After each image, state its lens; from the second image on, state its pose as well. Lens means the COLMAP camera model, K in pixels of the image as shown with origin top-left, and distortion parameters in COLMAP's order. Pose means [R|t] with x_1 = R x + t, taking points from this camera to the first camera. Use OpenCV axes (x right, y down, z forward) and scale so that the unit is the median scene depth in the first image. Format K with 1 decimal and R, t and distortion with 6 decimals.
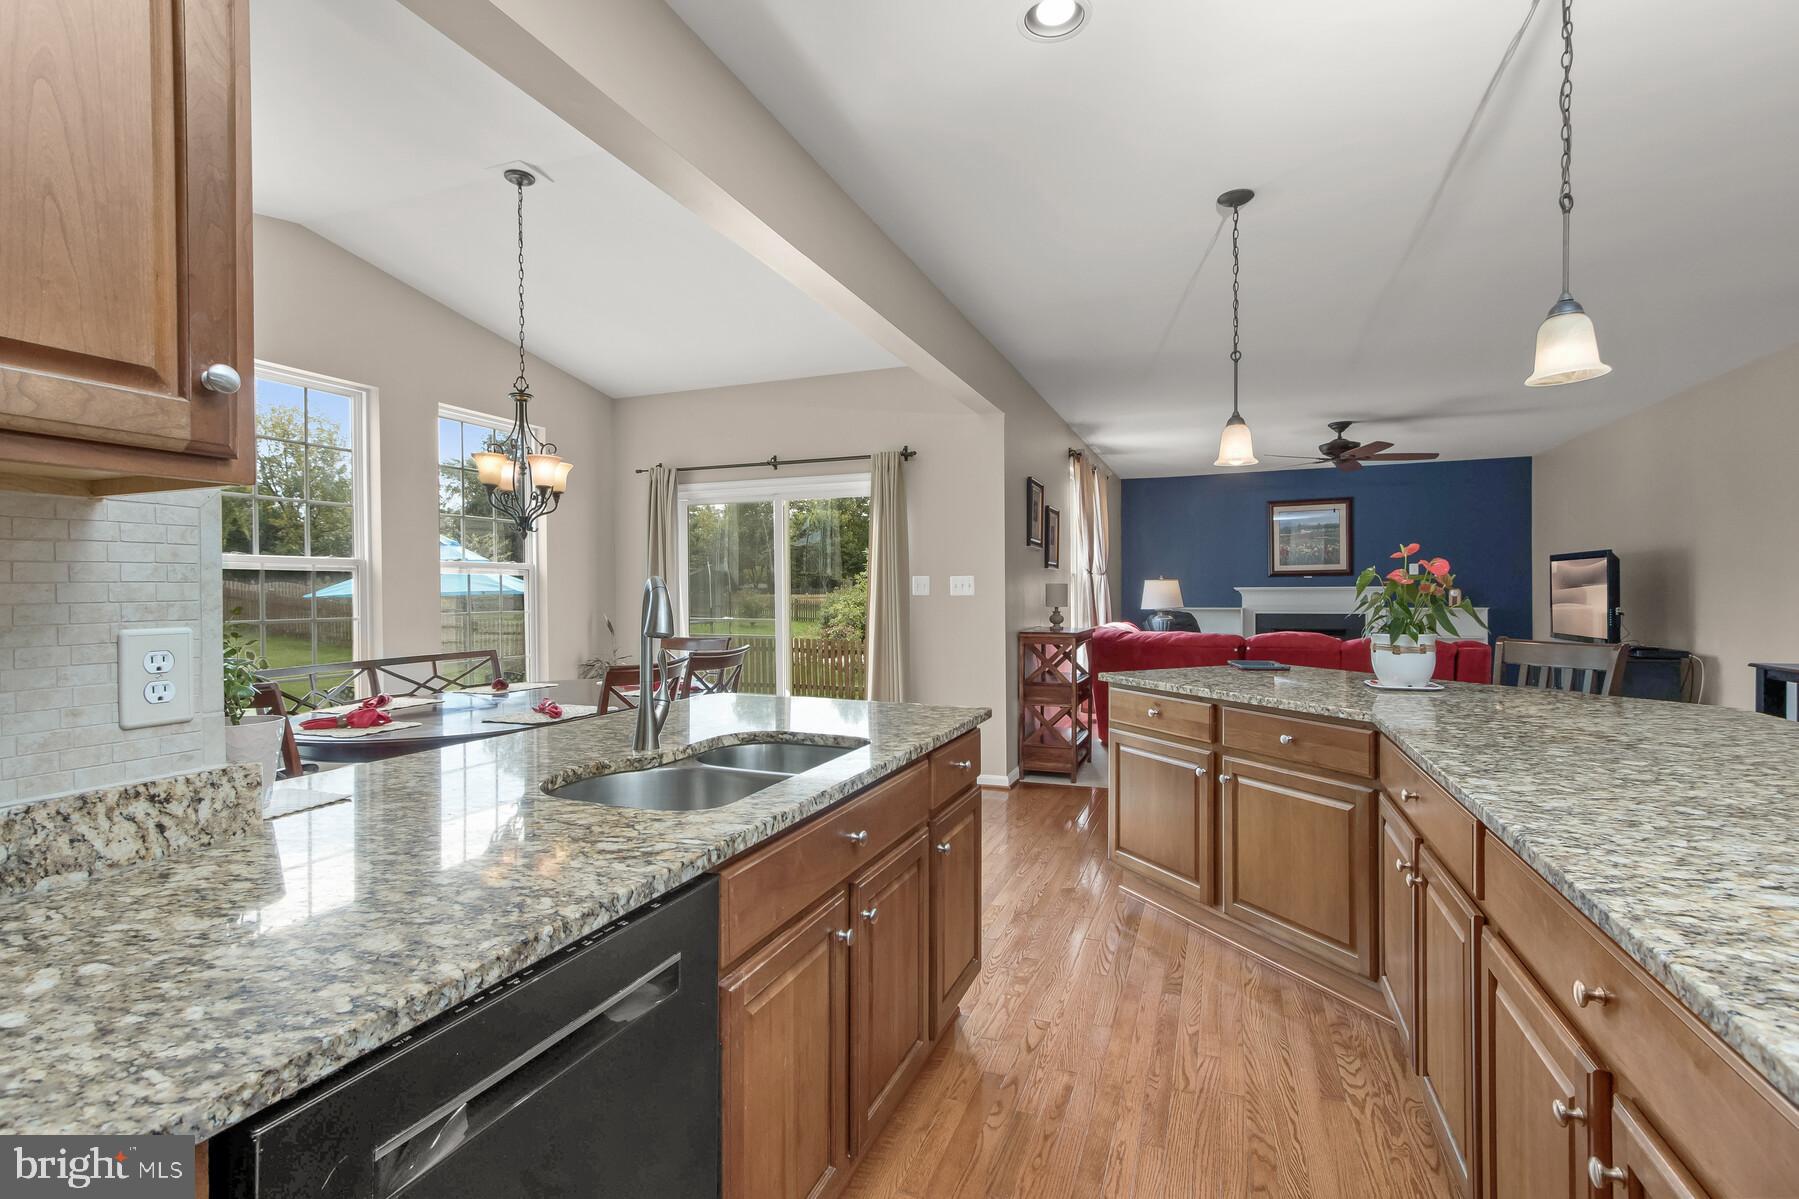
lens RADIAL K [[842.8, 0, 899.5], [0, 842.8, 599.5], [0, 0, 1]] dist [-0.000761, 0.000280]
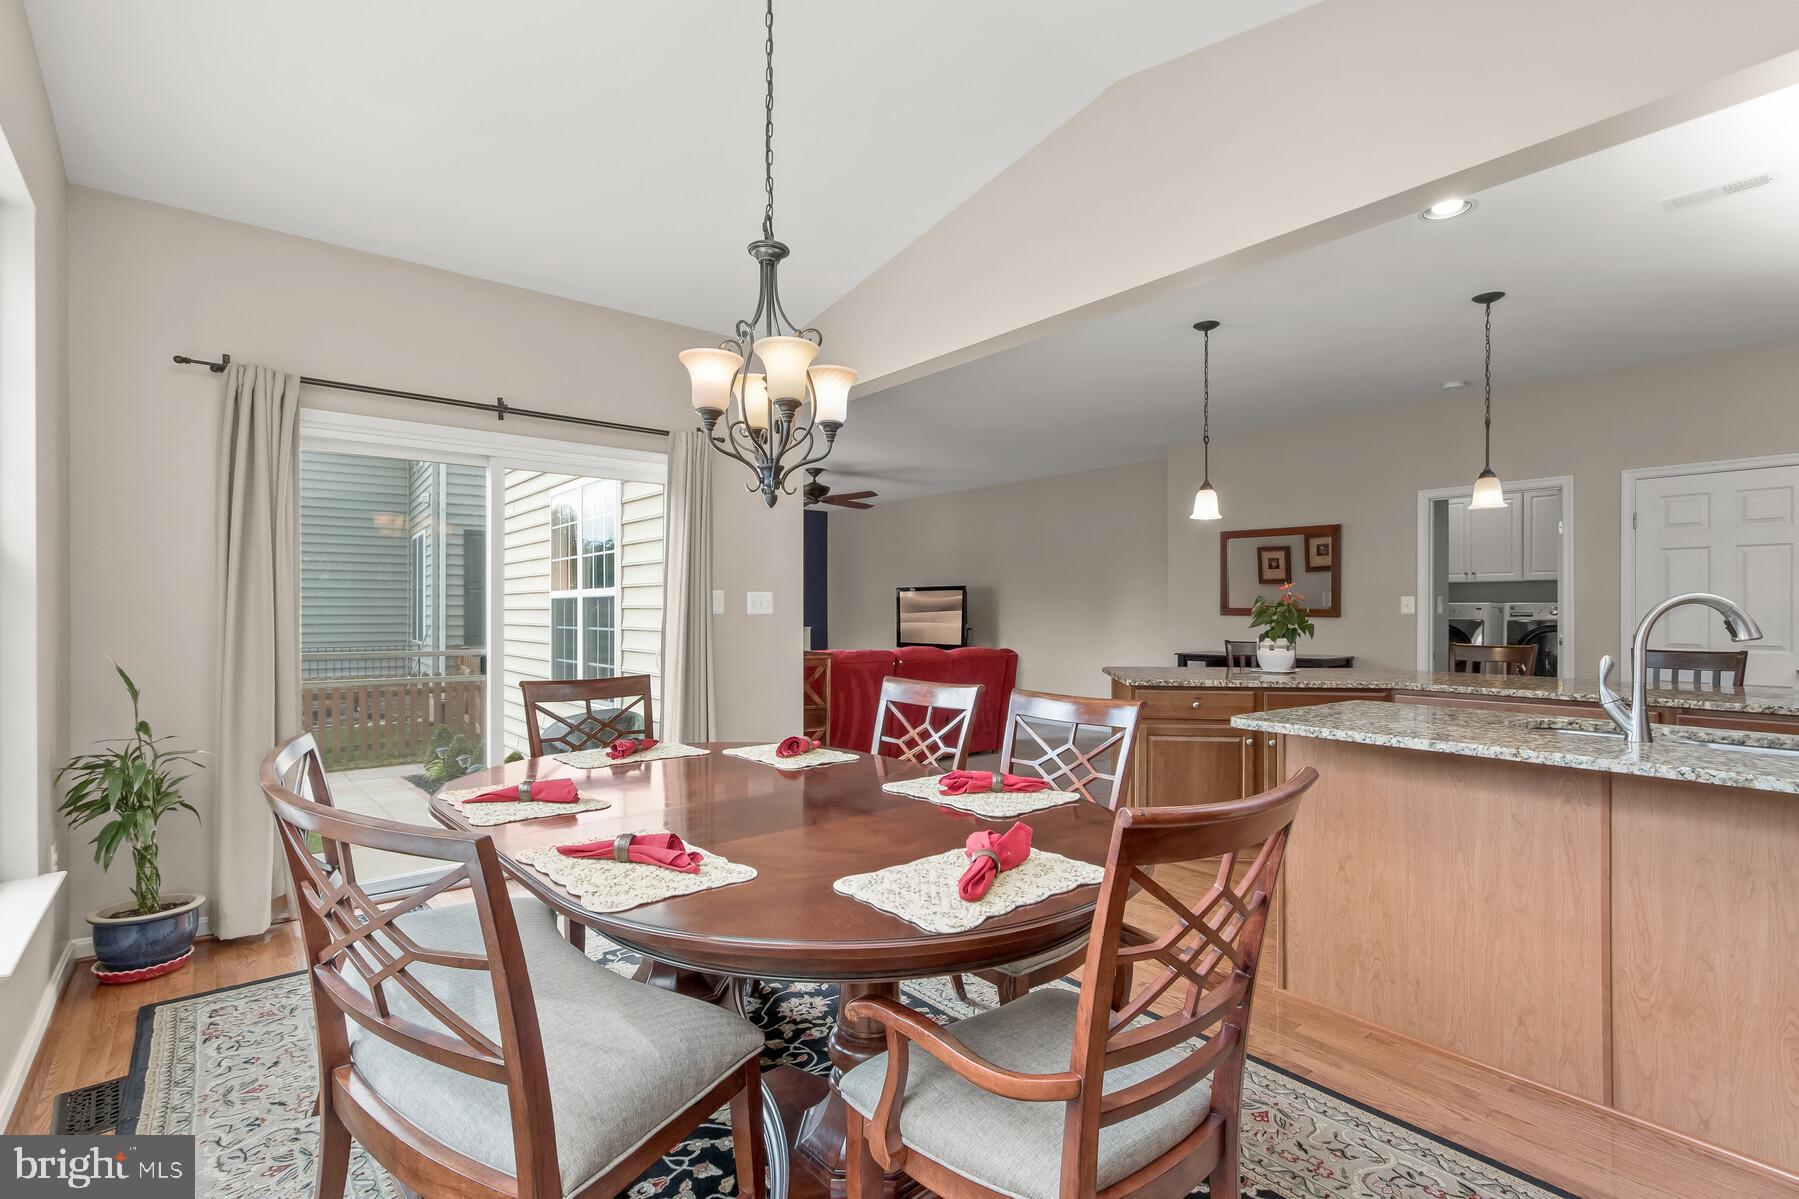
lens RADIAL K [[842.8, 0, 899.5], [0, 842.8, 599.5], [0, 0, 1]] dist [-0.000761, 0.000280]
pose [[0.485890, 0.018626, 0.873822, -0.443874], [0.004763, 0.999702, -0.023958, 0.001232], [-0.874007, 0.015803, 0.485656, 0.329641]]
